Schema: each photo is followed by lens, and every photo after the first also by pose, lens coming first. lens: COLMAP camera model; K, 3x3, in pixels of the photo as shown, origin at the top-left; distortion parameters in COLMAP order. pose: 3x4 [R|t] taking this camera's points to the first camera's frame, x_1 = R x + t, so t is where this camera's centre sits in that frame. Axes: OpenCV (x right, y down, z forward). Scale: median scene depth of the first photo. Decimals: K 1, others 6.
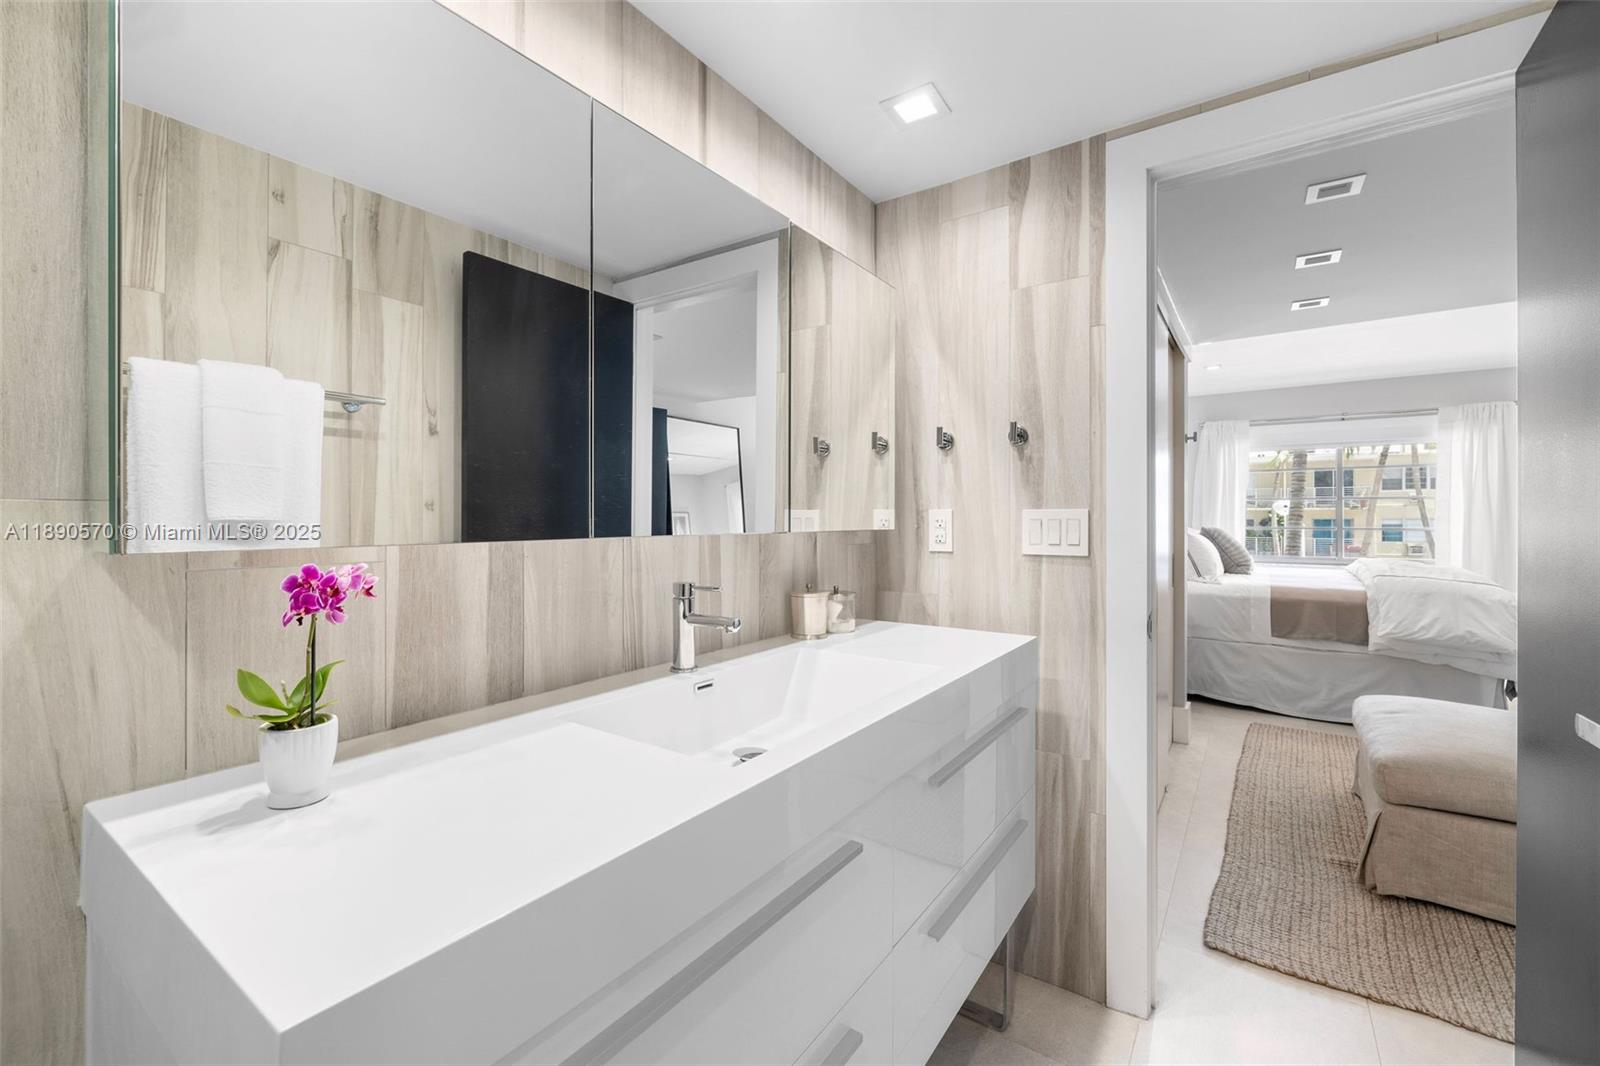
lens RADIAL K [[667.9, 0, 795.0], [0, 667.9, 523.0], [0, 0, 1]] dist [-0.002762, 0.000253]
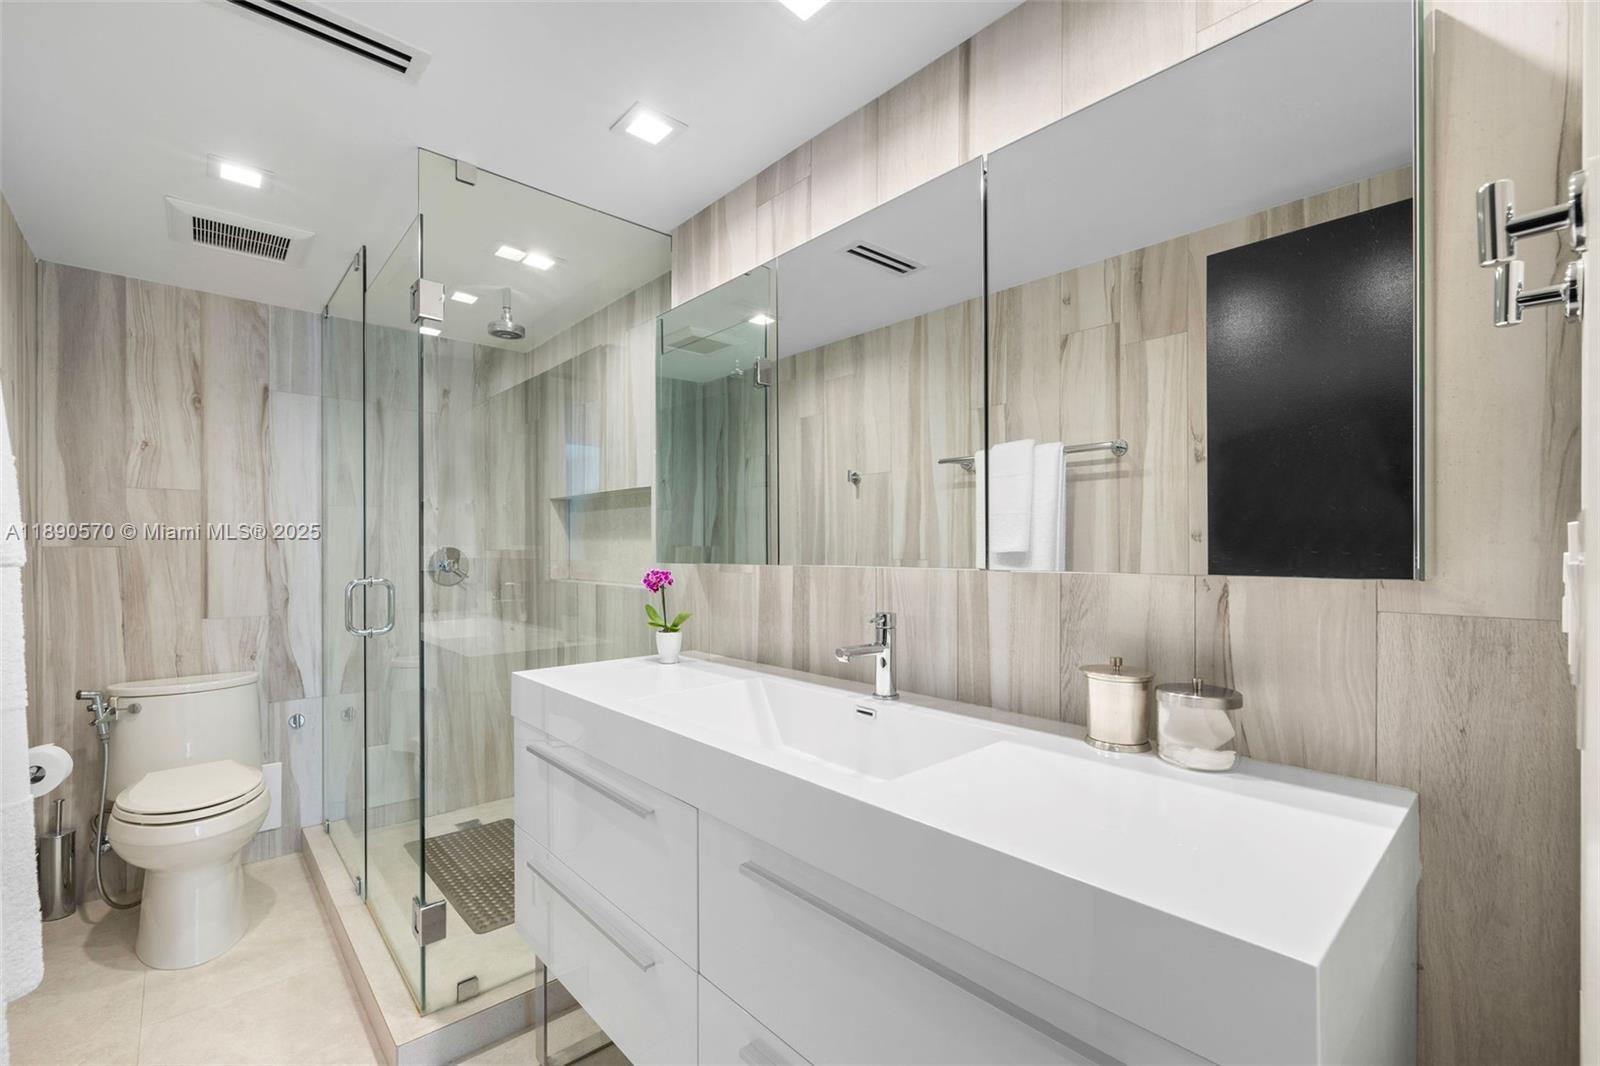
lens RADIAL K [[683.2, 0, 755.7], [0, 683.2, 548.3], [0, 0, 1]] dist [-0.048011, 0.000100]
pose [[-0.253515, -0.000718, -0.967331, 0.614947], [-0.004821, 0.999988, 0.000521, -0.007382], [0.967320, 0.004796, -0.253515, 0.721628]]
